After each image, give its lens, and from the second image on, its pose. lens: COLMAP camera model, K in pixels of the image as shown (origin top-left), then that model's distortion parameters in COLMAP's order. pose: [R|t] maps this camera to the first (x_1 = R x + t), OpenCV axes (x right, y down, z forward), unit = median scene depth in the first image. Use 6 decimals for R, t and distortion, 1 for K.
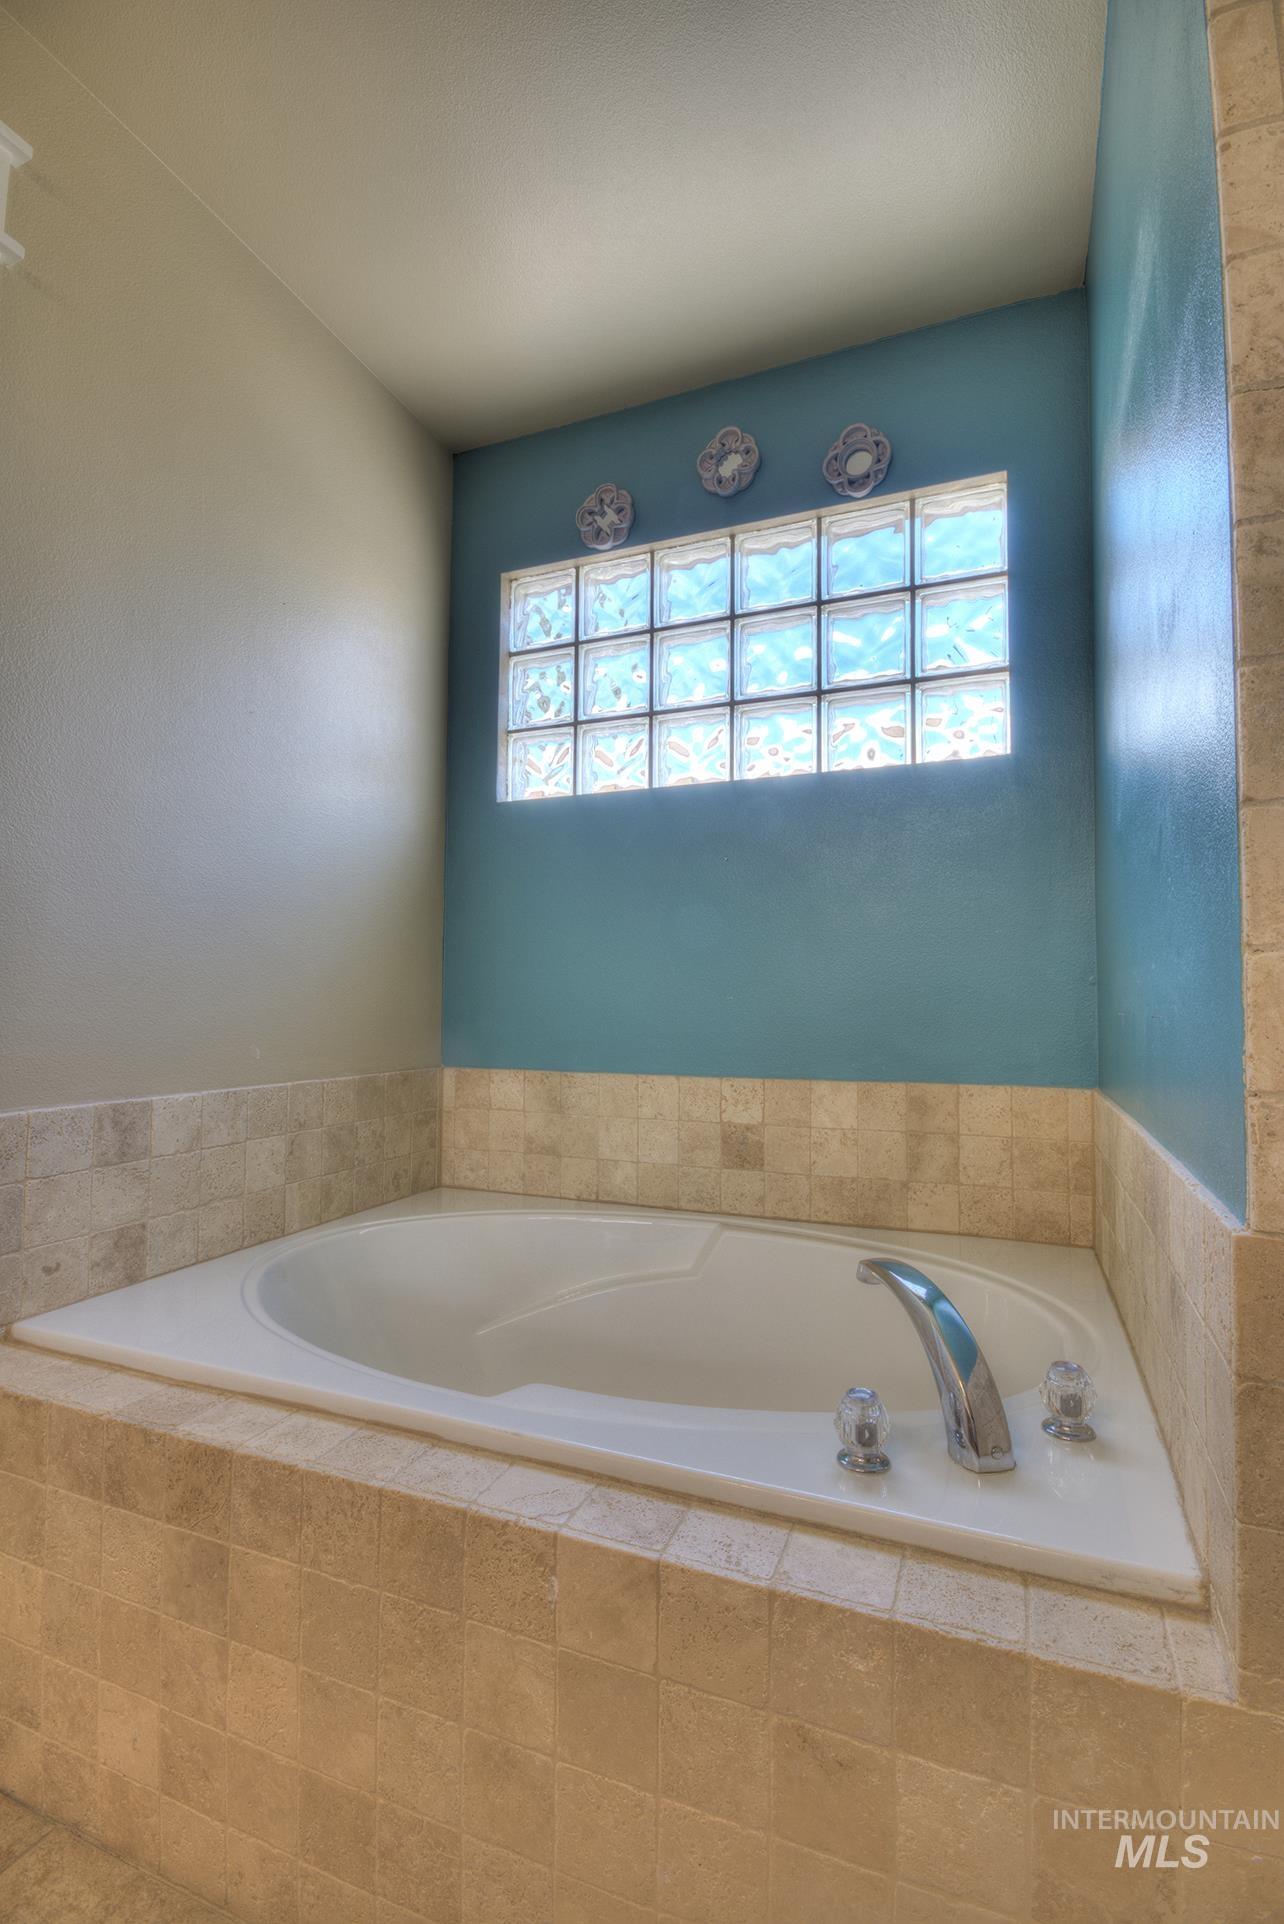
lens RADIAL K [[892.2, 0, 642.8], [0, 892.2, 962.6], [0, 0, 1]] dist [0.011346, -0.009581]
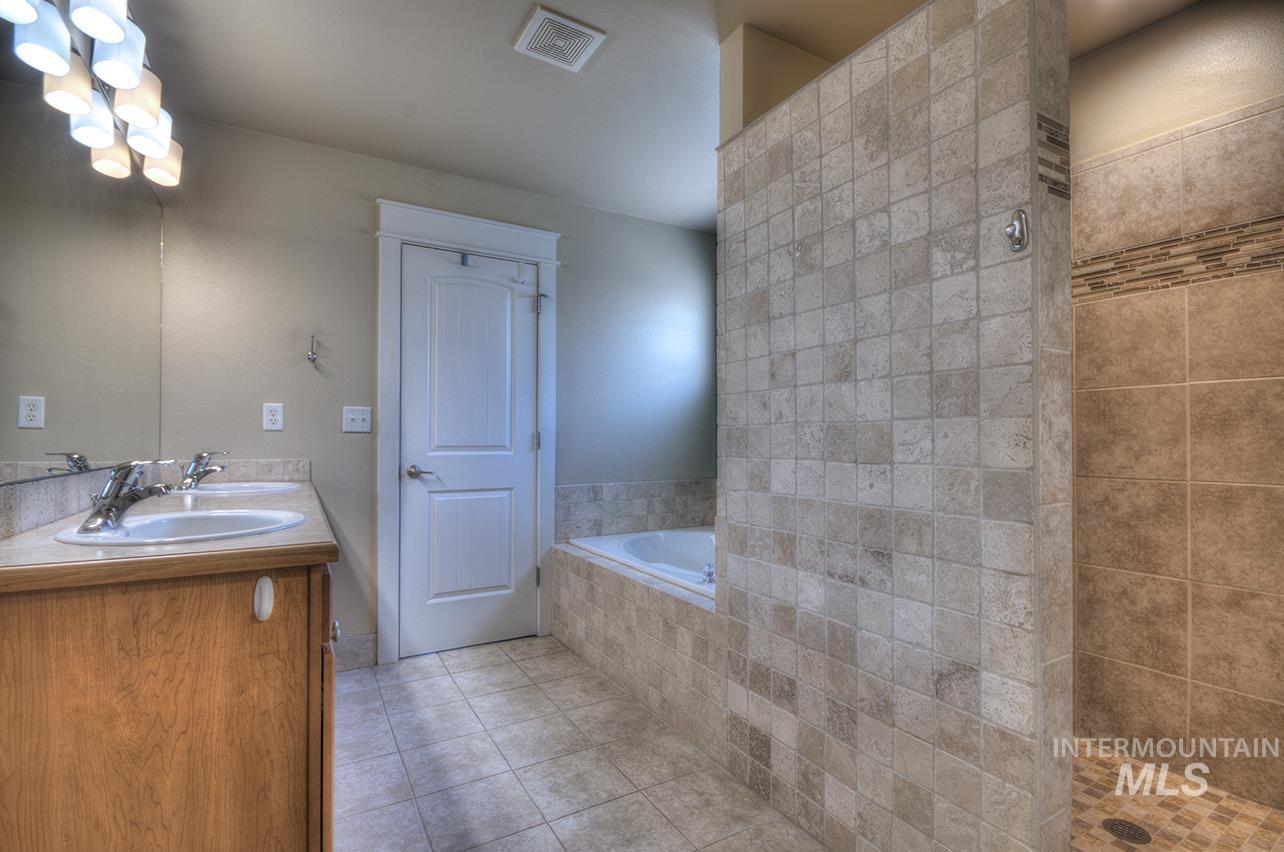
lens RADIAL K [[595.4, 0, 631.4], [0, 595.4, 429.8], [0, 0, 1]] dist [0.011346, -0.009581]
pose [[0.788069, -0.018100, -0.615320, 0.960215], [0.038575, 0.999055, 0.020017, -0.101319], [0.614377, -0.039511, 0.788023, -0.743823]]
